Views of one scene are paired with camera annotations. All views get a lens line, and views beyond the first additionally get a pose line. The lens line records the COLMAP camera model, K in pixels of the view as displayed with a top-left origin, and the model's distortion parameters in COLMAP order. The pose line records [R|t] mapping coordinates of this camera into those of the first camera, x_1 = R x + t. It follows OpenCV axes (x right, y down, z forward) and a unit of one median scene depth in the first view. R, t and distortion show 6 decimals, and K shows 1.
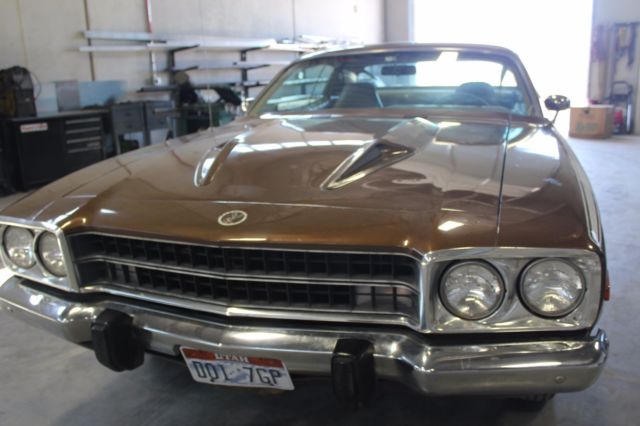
lens RADIAL K [[567.1, 0, 320.0], [0, 567.1, 213.0], [0, 0, 1]] dist [-0.066607, 0.002537]
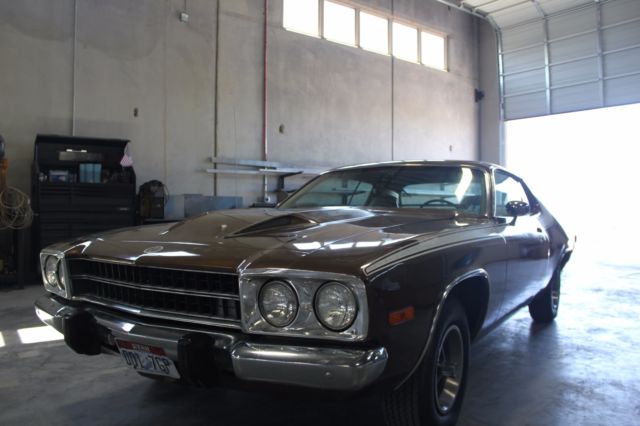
lens RADIAL K [[517.5, 0, 322.7], [0, 517.5, 241.9], [0, 0, 1]] dist [-0.058283, 0.000369]
pose [[0.967934, 0.054705, -0.245176, 0.123042], [-0.097227, 0.981516, -0.164846, 0.034381], [0.231626, 0.183397, 0.955361, -0.036429]]
